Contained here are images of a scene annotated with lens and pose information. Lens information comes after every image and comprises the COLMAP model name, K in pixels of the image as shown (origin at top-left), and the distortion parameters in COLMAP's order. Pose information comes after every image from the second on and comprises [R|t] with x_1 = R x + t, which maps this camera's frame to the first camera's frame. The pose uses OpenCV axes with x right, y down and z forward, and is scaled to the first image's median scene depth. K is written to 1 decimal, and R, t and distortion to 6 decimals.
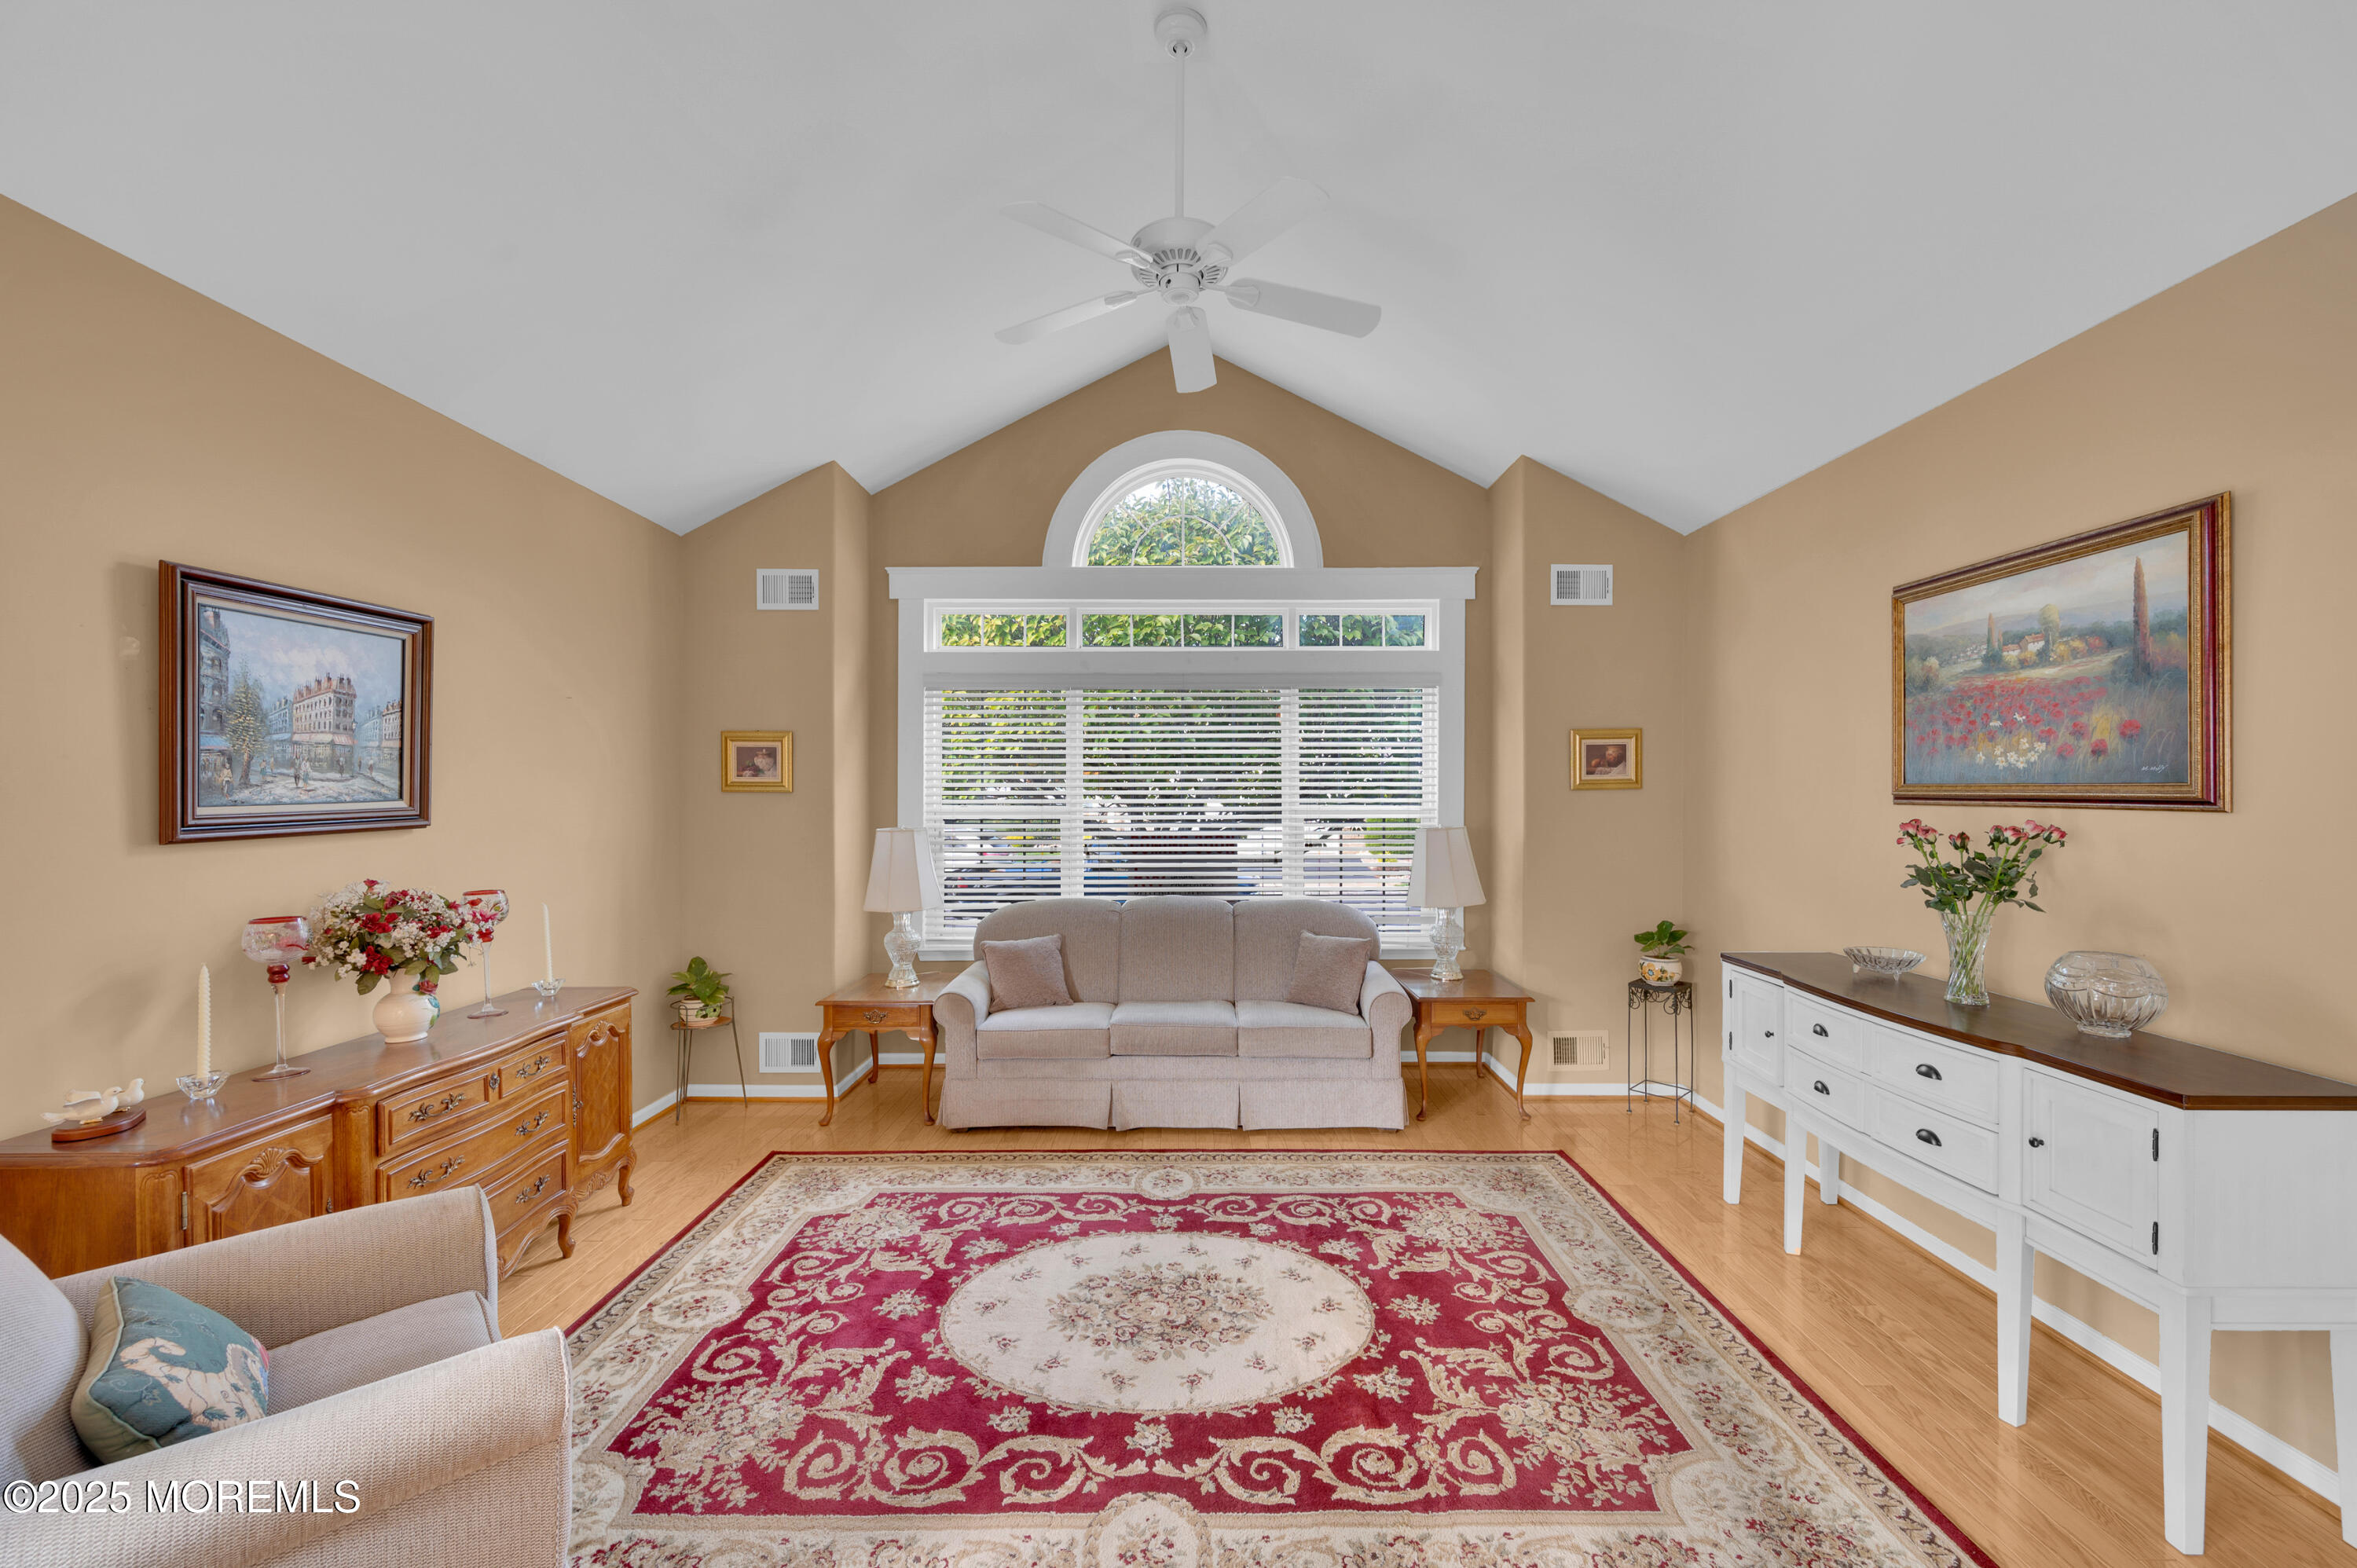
lens RADIAL K [[936.5, 0, 1191.9], [0, 936.5, 797.1], [0, 0, 1]] dist [-0.008224, 0.001582]
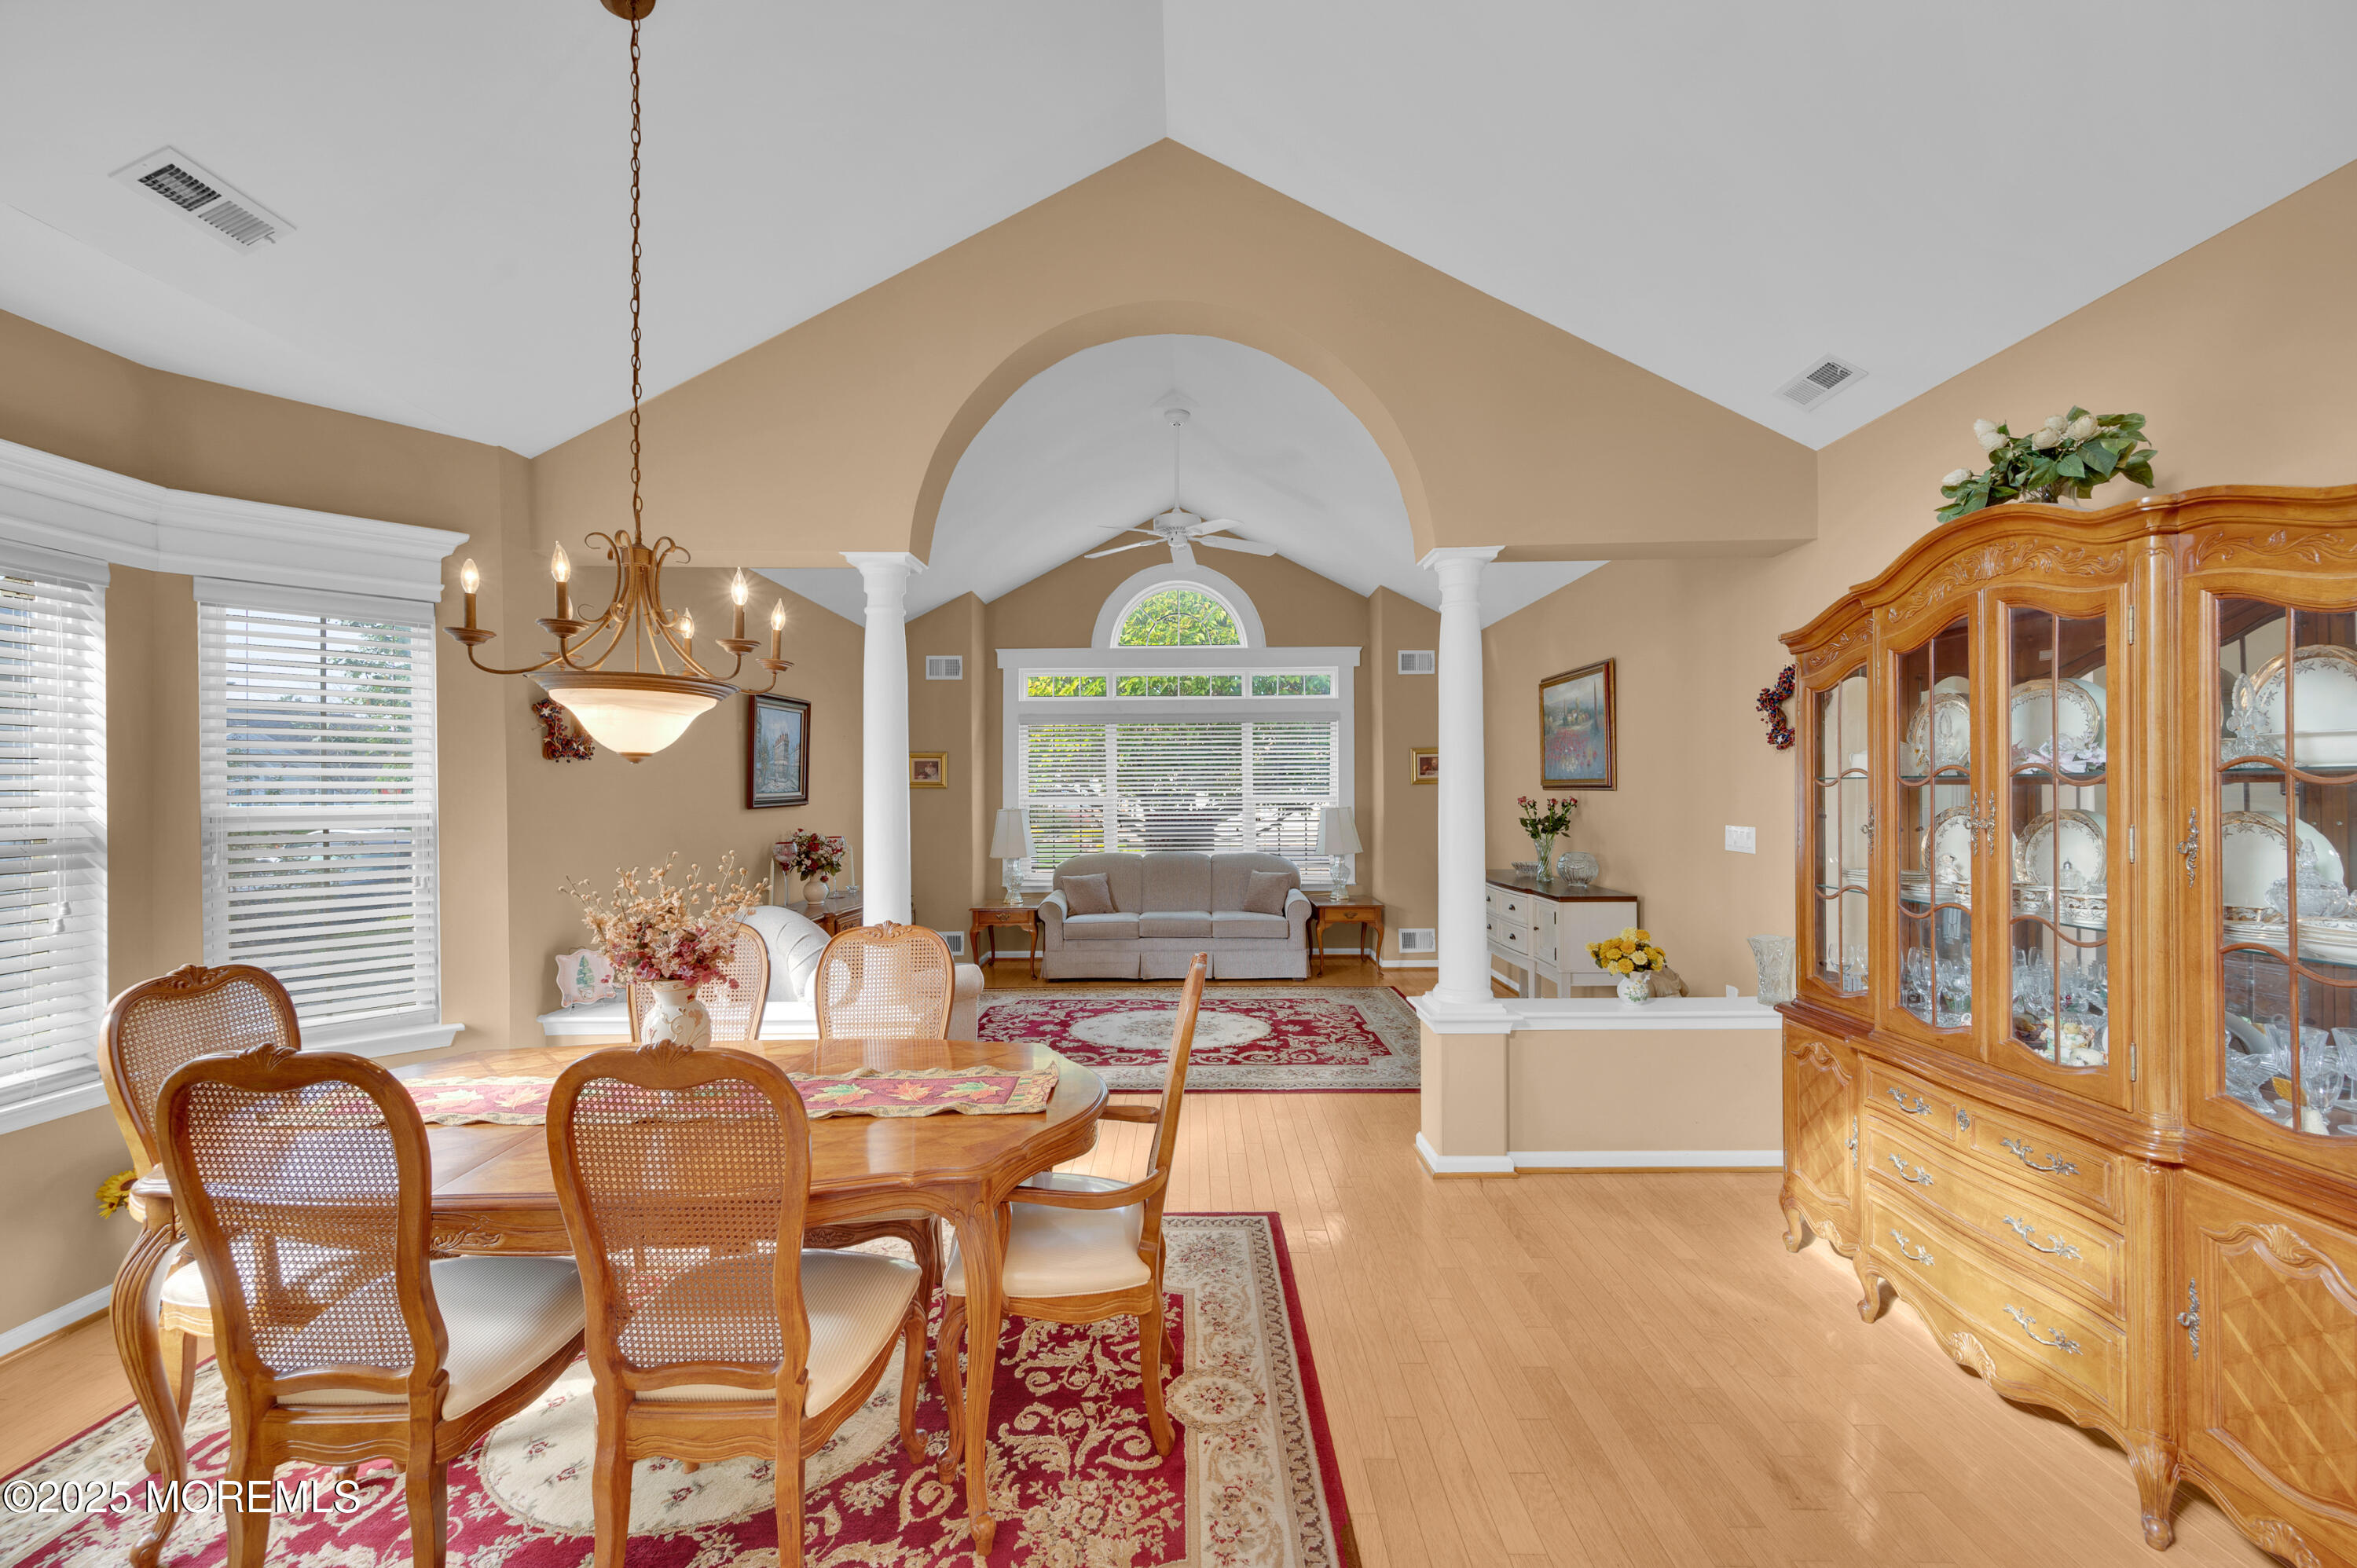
lens RADIAL K [[936.5, 0, 1164.6], [0, 936.5, 789.7], [0, 0, 1]] dist [-0.008224, 0.001582]
pose [[0.999799, -0.004643, -0.019483, -0.005564], [0.004511, 0.999967, -0.006785, 0.016575], [0.019514, 0.006695, 0.999787, -1.027636]]
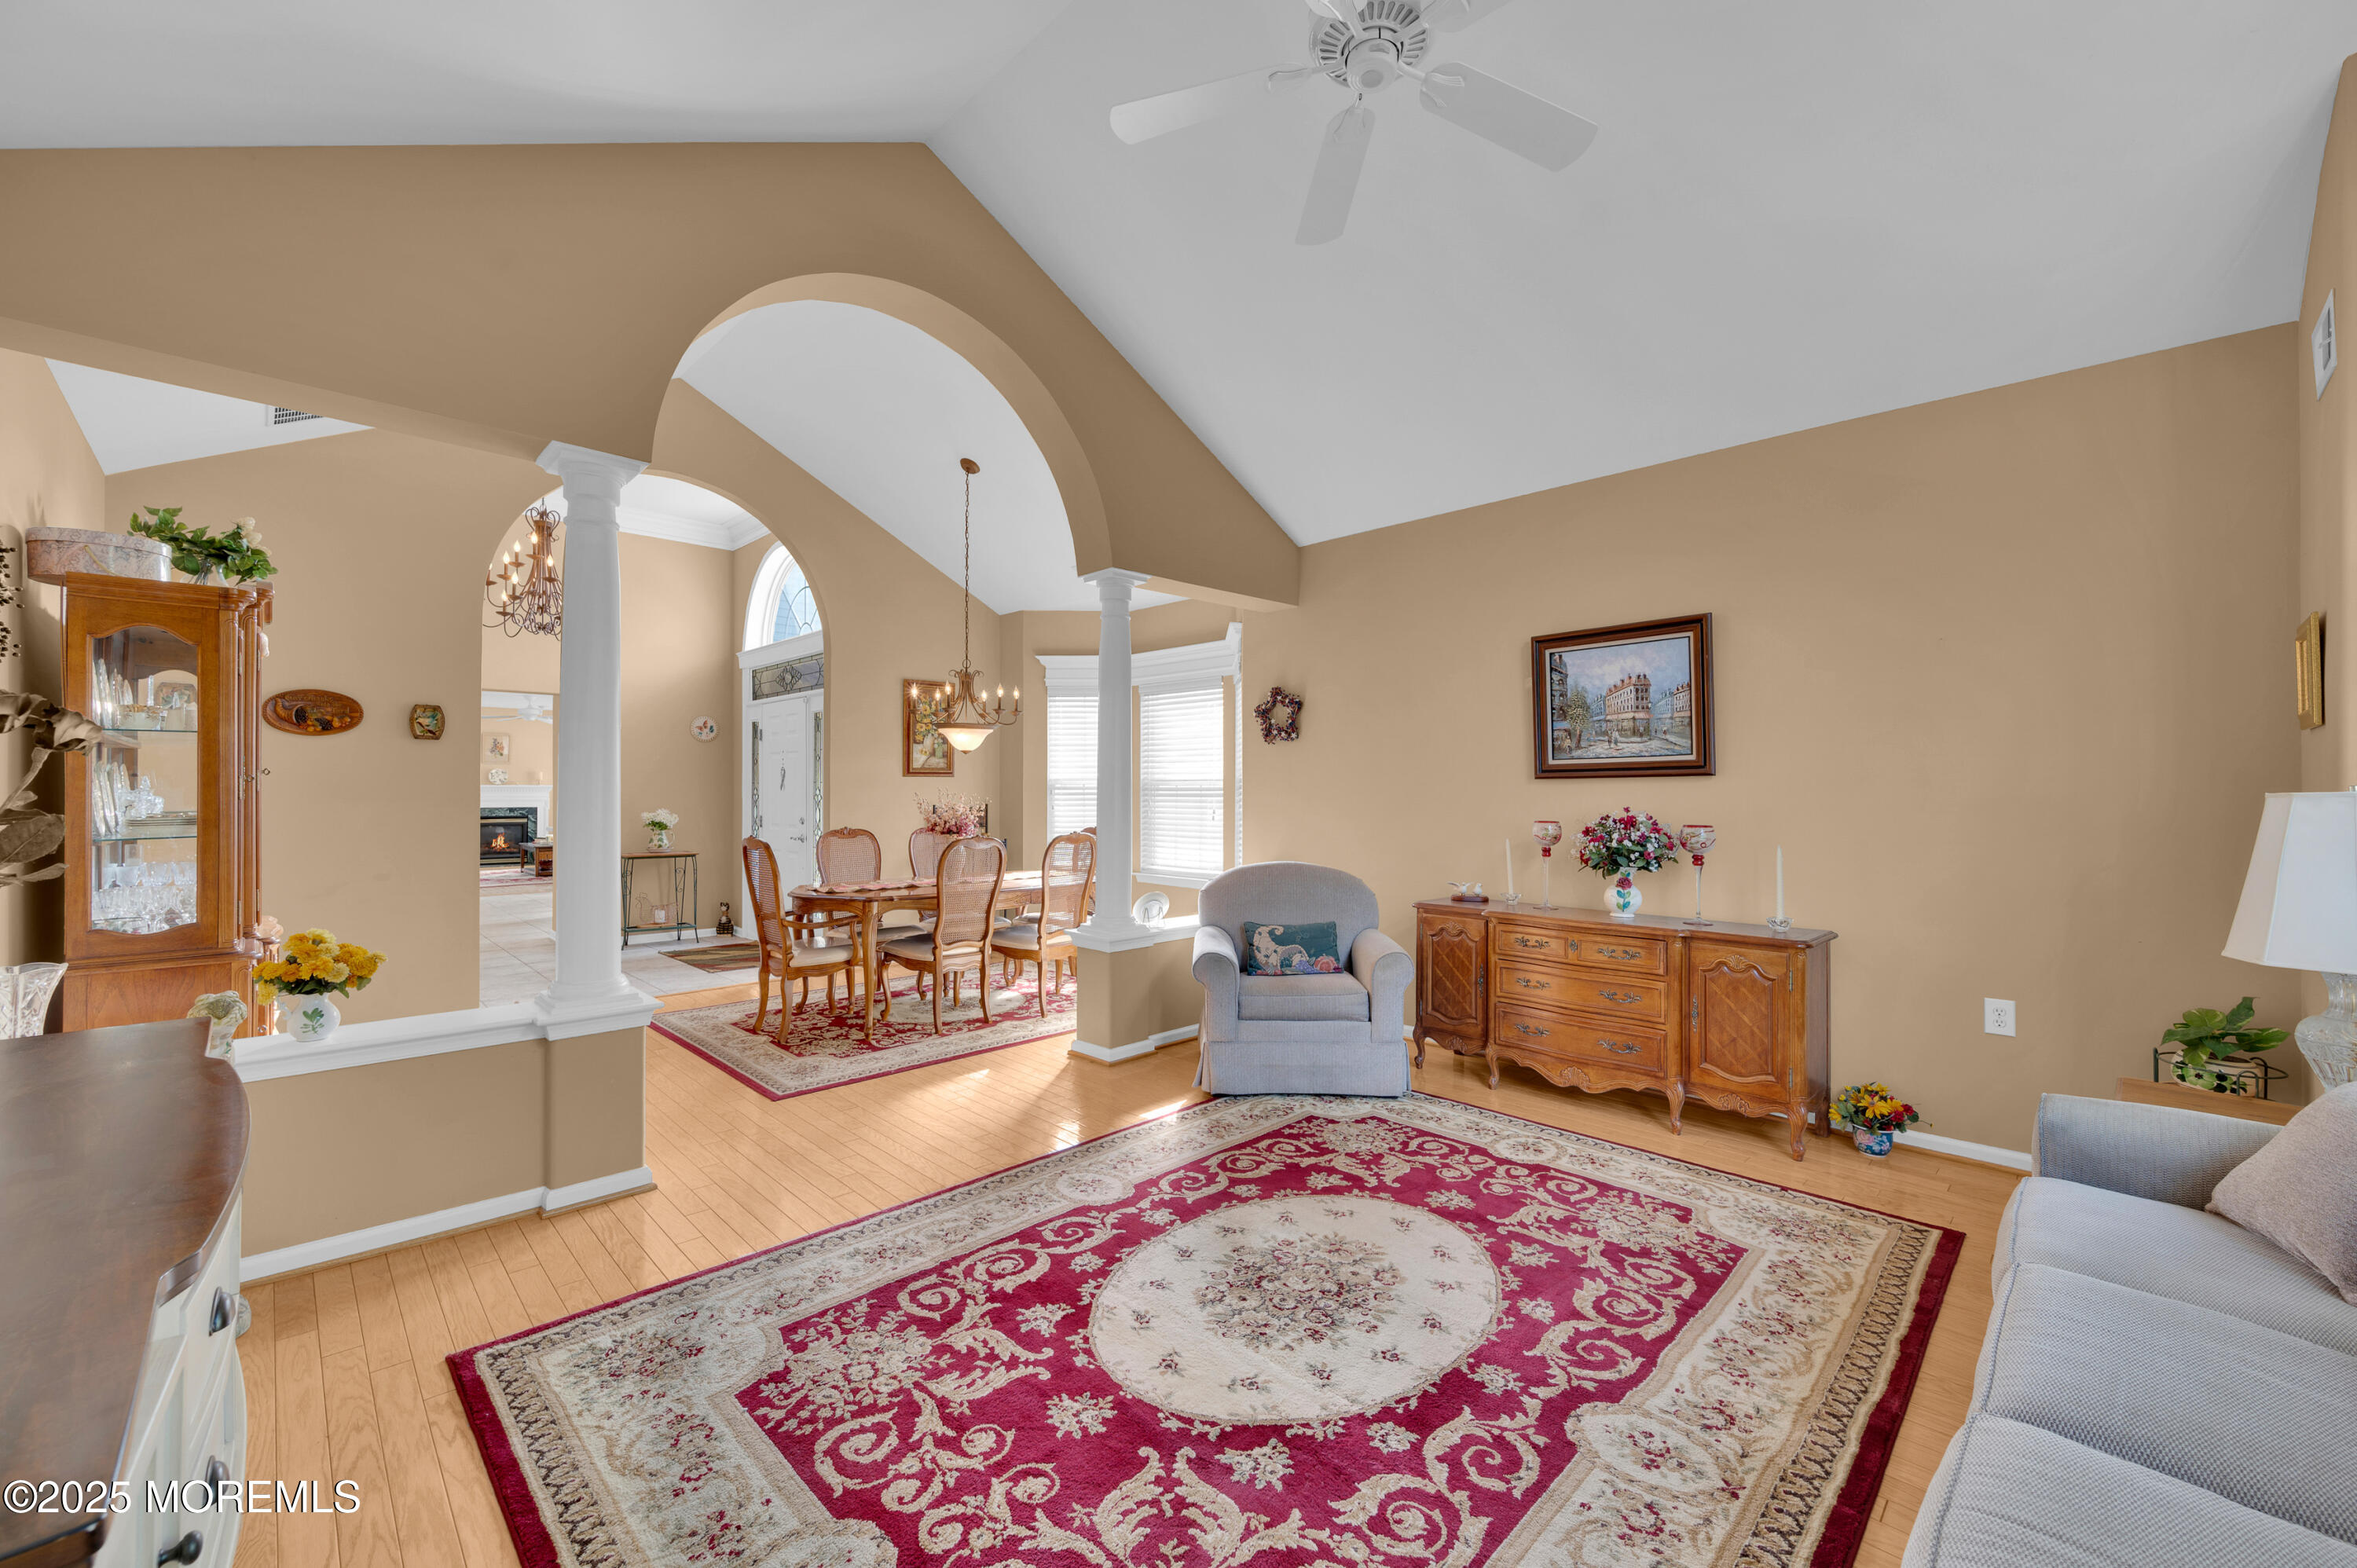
lens RADIAL K [[936.5, 0, 1179.2], [0, 936.5, 777.5], [0, 0, 1]] dist [-0.008224, 0.001582]
pose [[-0.710210, -0.009389, -0.703927, 0.638456], [-0.008216, 0.999954, -0.005048, 0.049653], [0.703942, 0.002198, -0.710254, 1.428819]]
